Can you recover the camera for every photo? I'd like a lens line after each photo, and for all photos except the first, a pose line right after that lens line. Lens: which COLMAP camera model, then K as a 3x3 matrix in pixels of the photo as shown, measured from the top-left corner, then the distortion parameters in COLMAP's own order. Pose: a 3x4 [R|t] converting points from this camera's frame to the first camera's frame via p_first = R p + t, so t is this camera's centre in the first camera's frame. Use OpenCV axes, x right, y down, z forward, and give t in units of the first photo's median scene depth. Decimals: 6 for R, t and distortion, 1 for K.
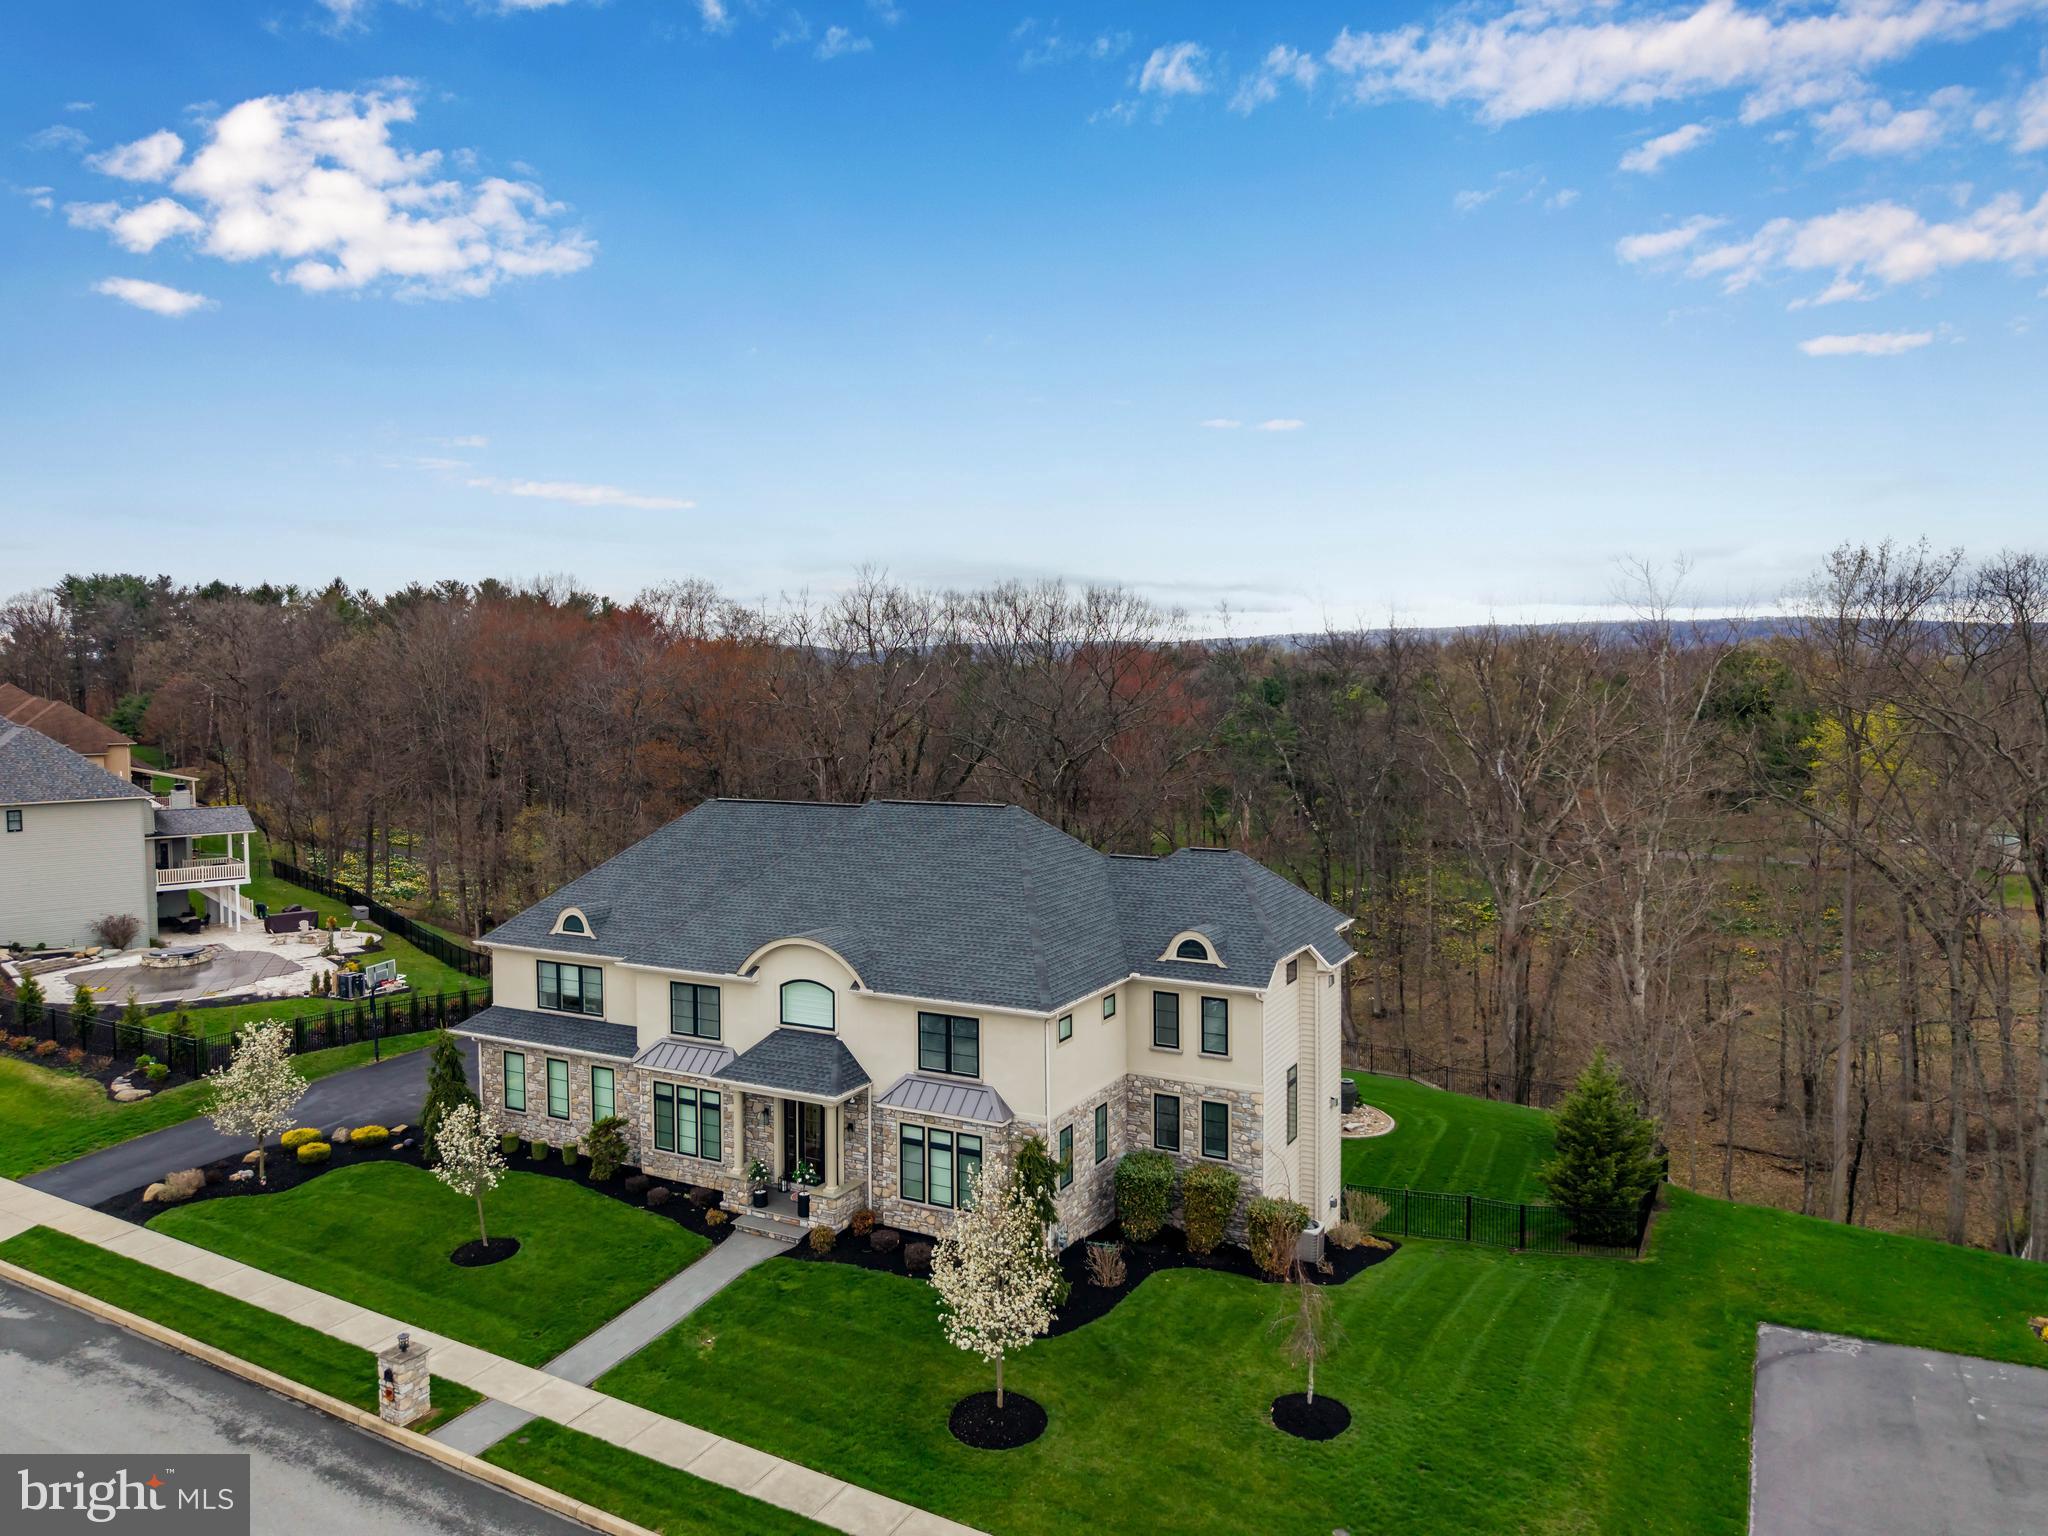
lens RADIAL K [[1398.7, 0, 1026.7], [0, 1398.7, 768.7], [0, 0, 1]] dist [0.006440, -0.005357]
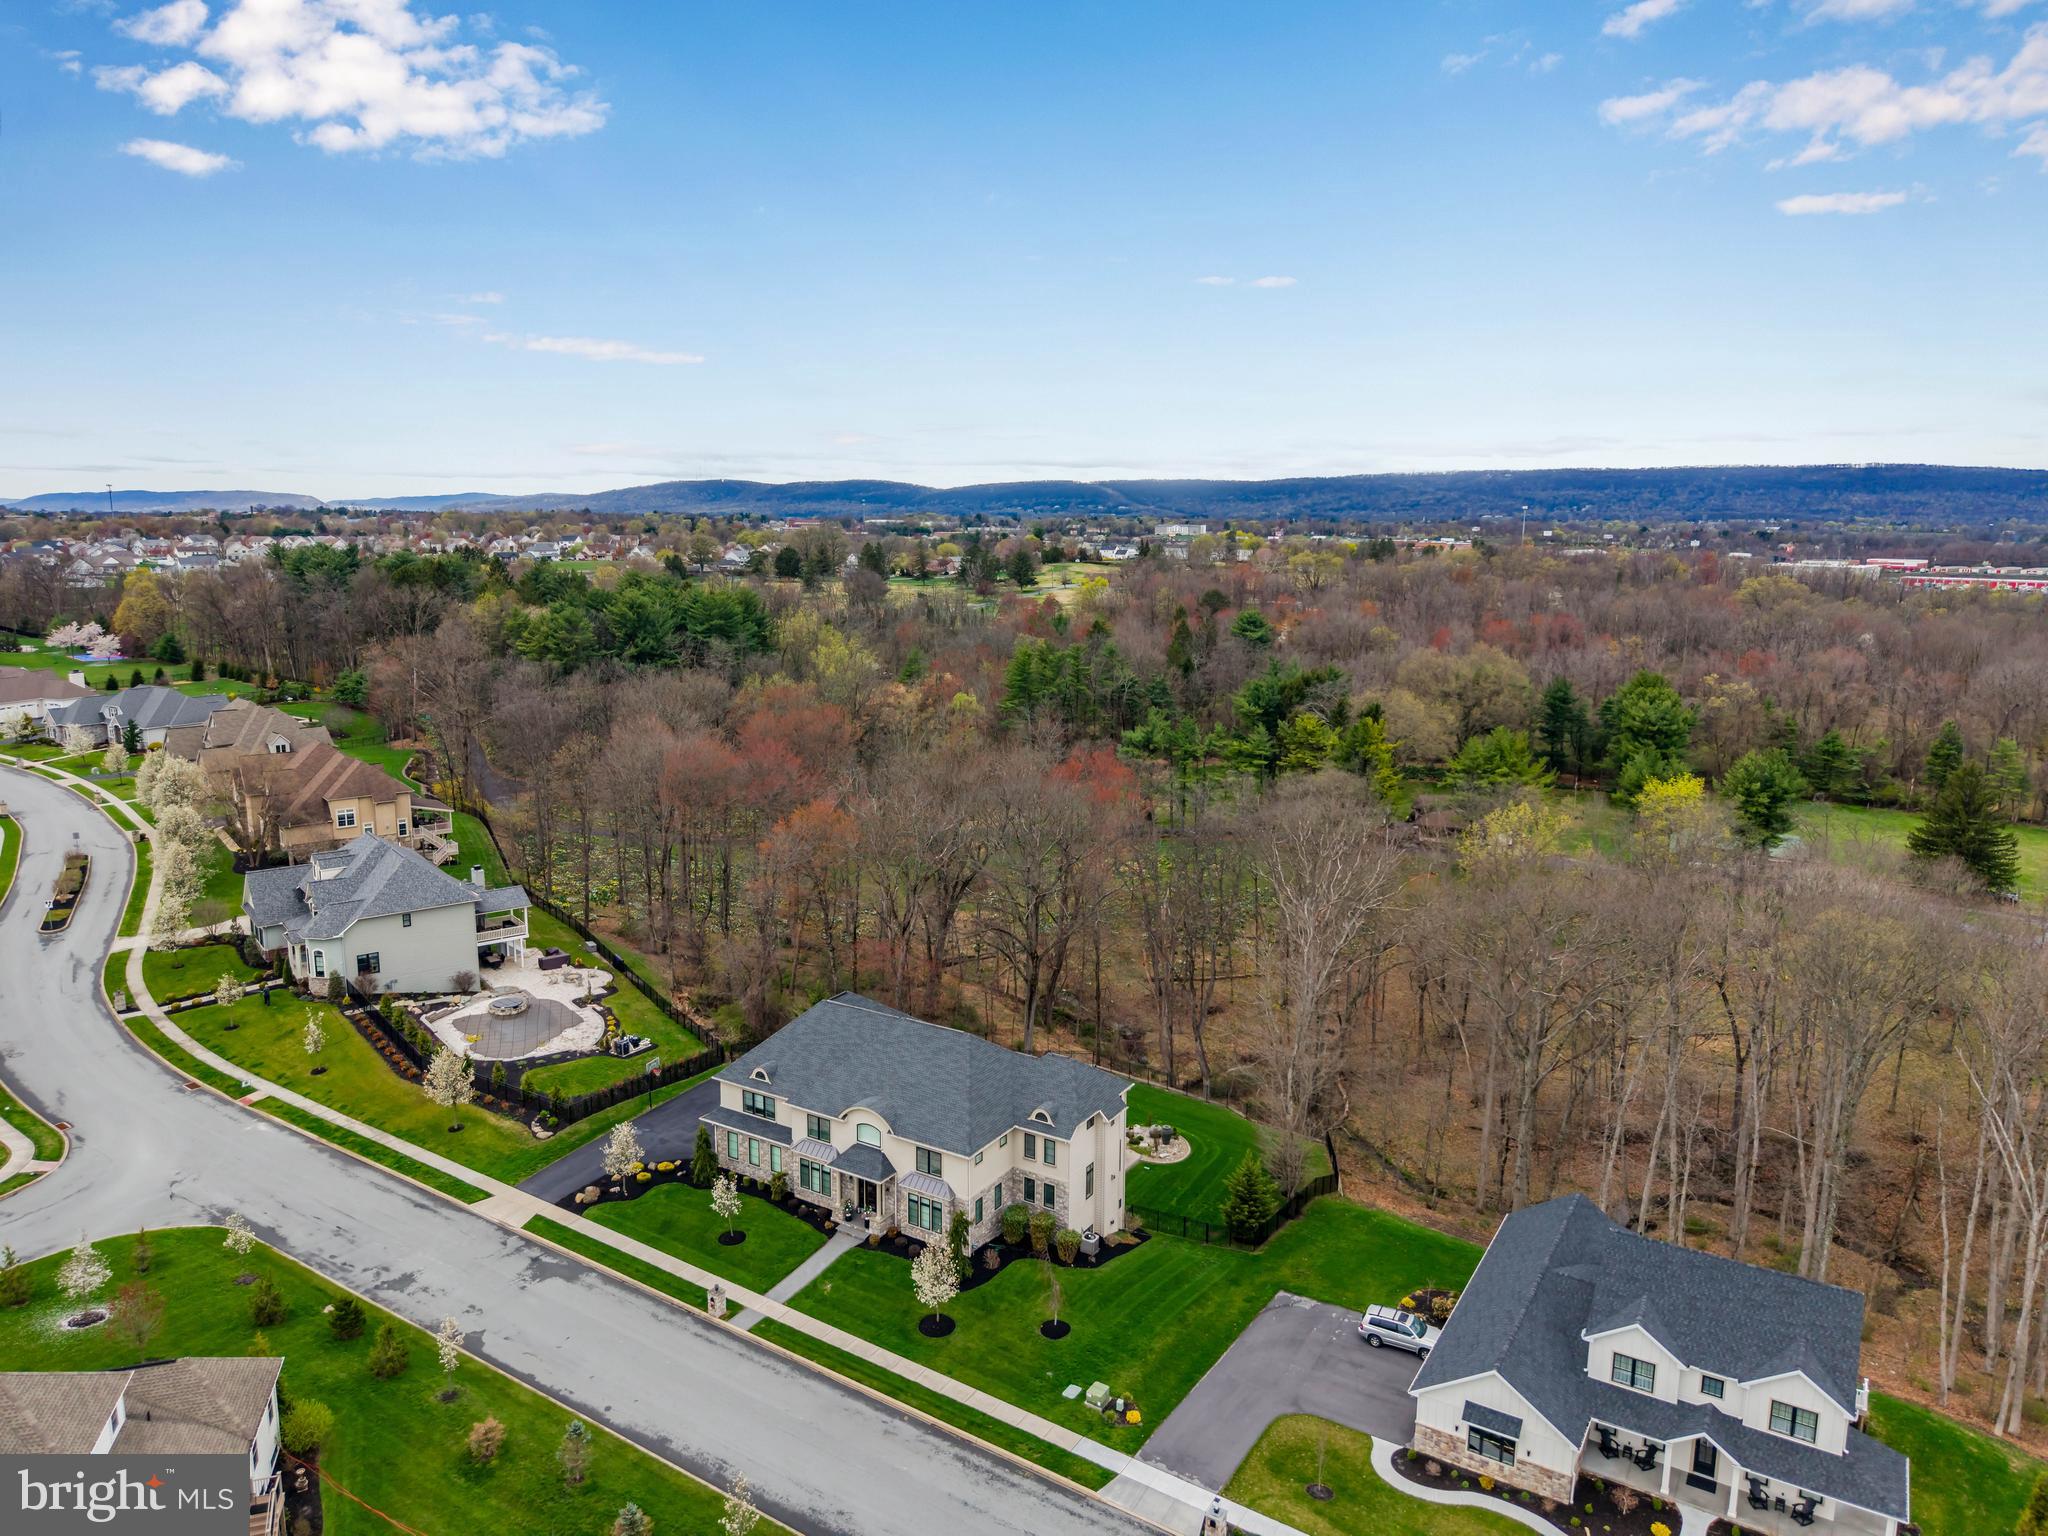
lens RADIAL K [[1398.7, 0, 1027.6], [0, 1398.7, 764.8], [0, 0, 1]] dist [0.006440, -0.005357]
pose [[0.998151, 0.023989, -0.055840, 0.209378], [-0.016841, 0.991999, 0.125119, -0.709934], [0.058395, -0.123947, 0.990569, -1.142762]]
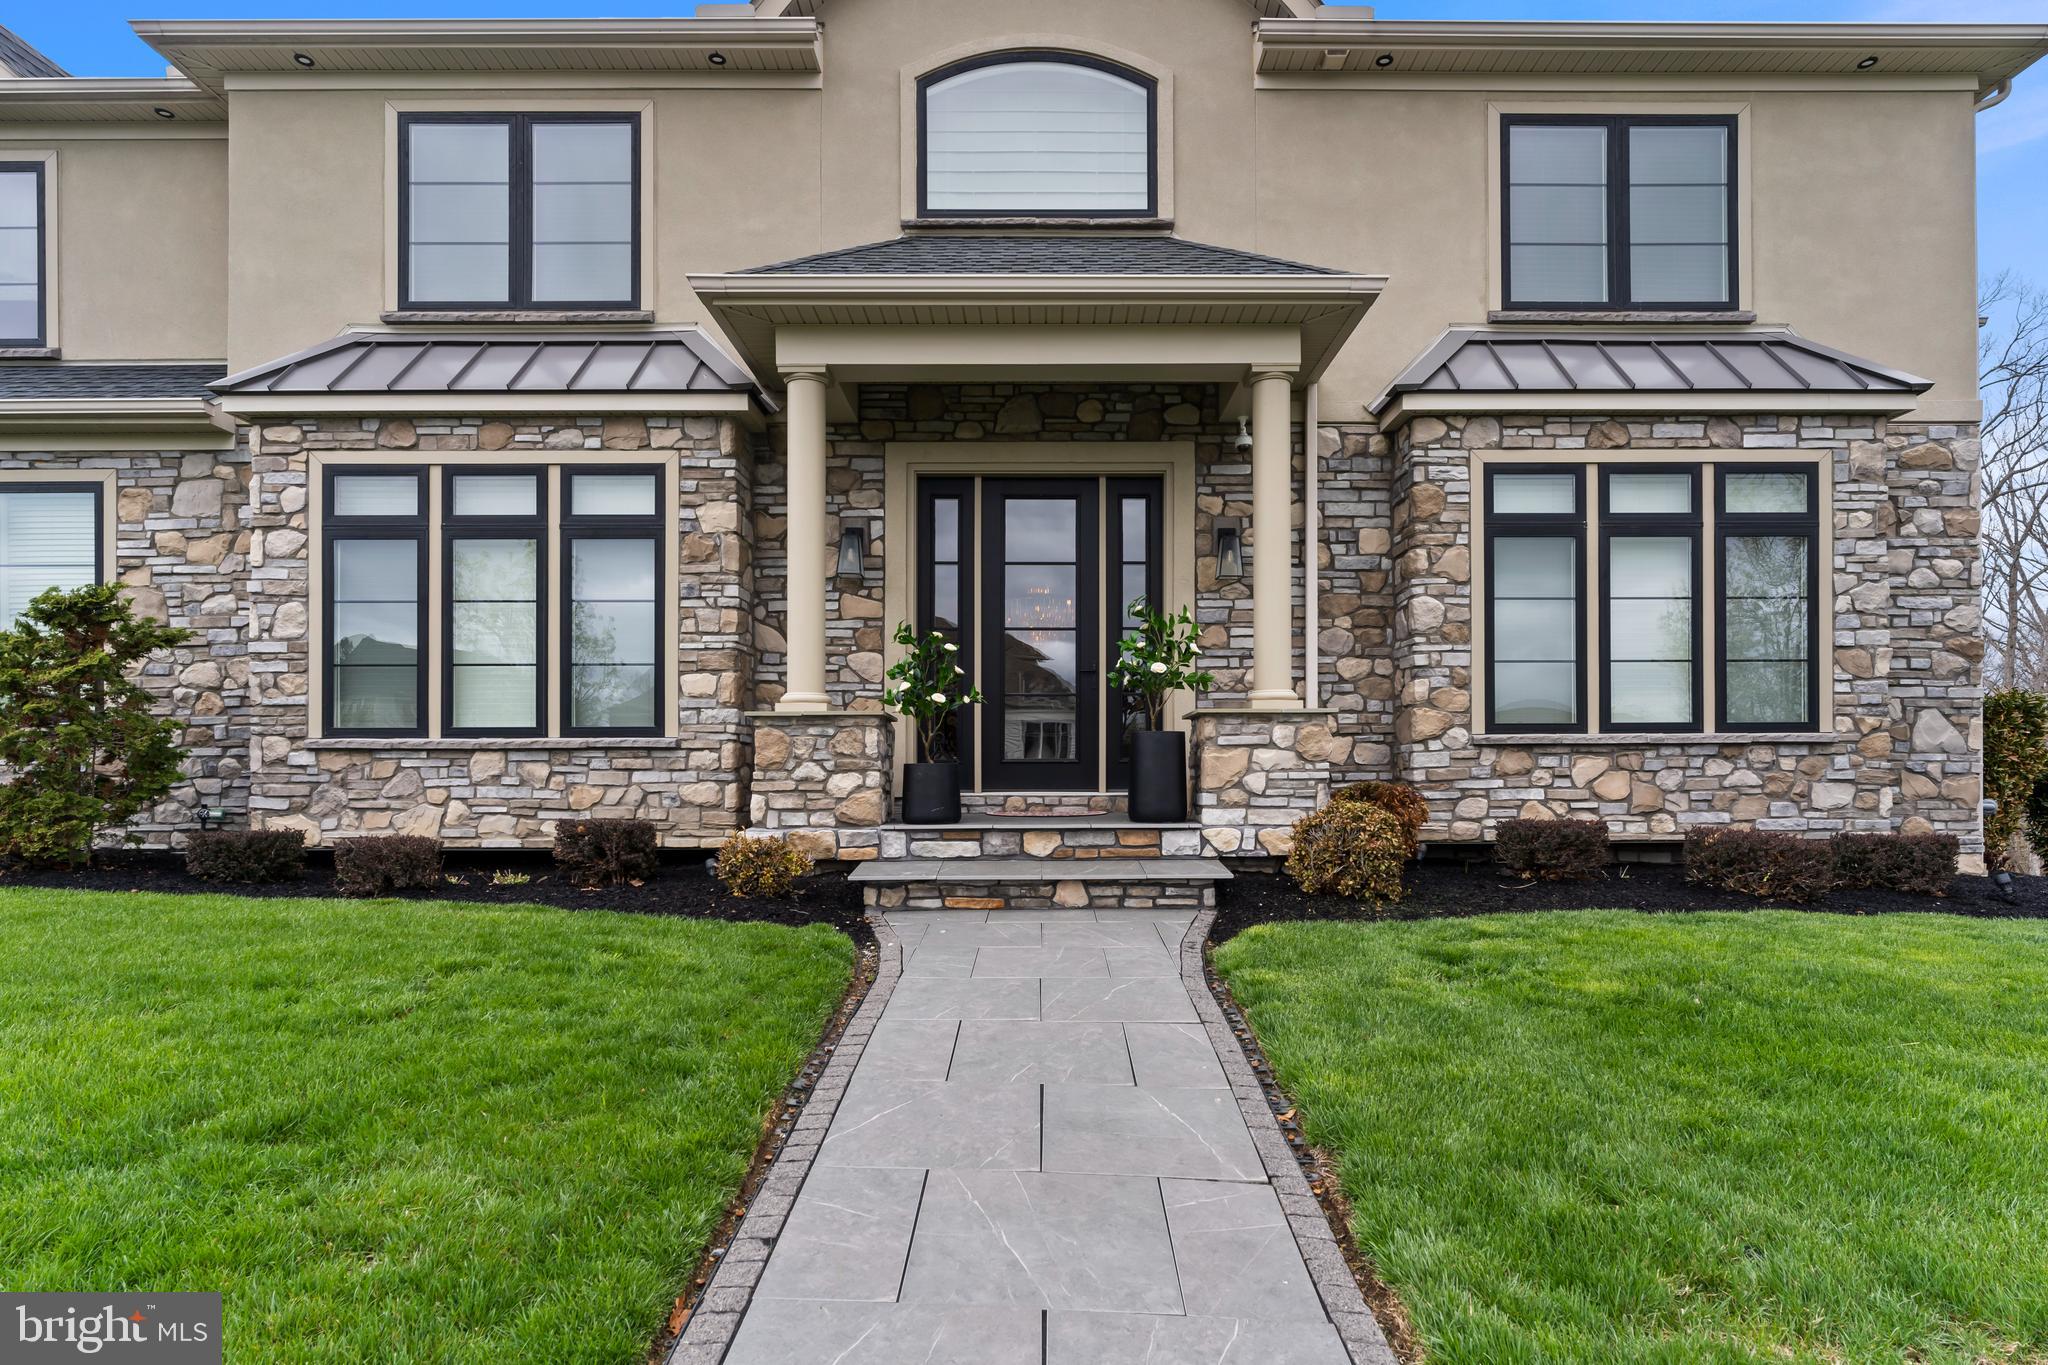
lens RADIAL K [[1087.4, 0, 1026.9], [0, 1087.4, 681.9], [0, 0, 1]] dist [-0.003548, -0.000256]
pose [[0.872027, 0.007011, 0.489407, -0.267660], [0.020930, 0.998449, -0.051596, 0.292785], [-0.489010, 0.055237, 0.870528, 0.814493]]
